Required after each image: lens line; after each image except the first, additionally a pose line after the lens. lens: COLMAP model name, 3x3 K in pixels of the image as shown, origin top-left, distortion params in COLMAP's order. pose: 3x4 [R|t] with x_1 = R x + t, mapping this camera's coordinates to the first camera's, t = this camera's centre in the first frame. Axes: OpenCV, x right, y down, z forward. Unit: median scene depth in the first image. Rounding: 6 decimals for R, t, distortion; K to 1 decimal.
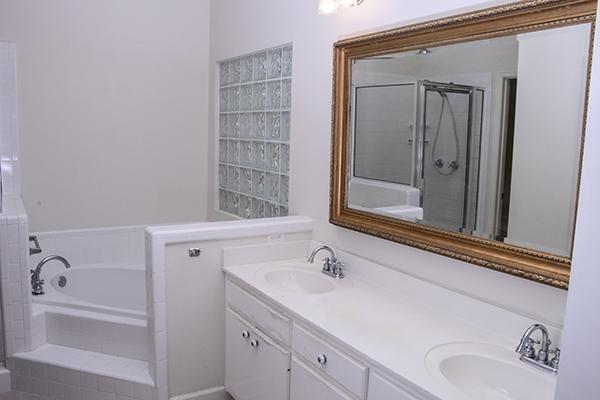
lens RADIAL K [[518.1, 0, 300.0], [0, 518.1, 200.0], [0, 0, 1]] dist [-0.146494, 0.102019]
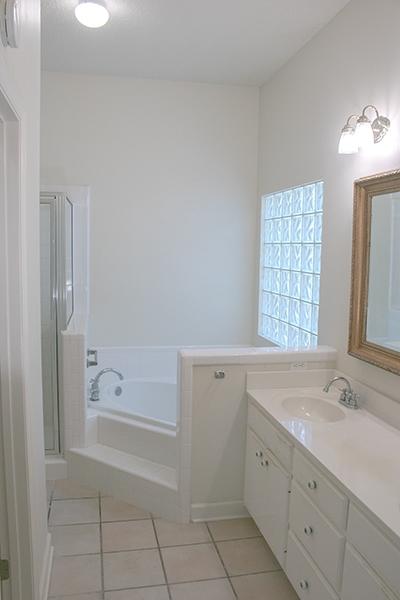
lens RADIAL K [[518.1, 0, 200.0], [0, 518.1, 300.0], [0, 0, 1]] dist [-0.146494, 0.102019]
pose [[0.939484, 0.025759, -0.341623, 0.126245], [-0.038149, 0.998834, -0.029599, -0.022993], [0.340462, 0.040840, 0.939371, -0.059234]]
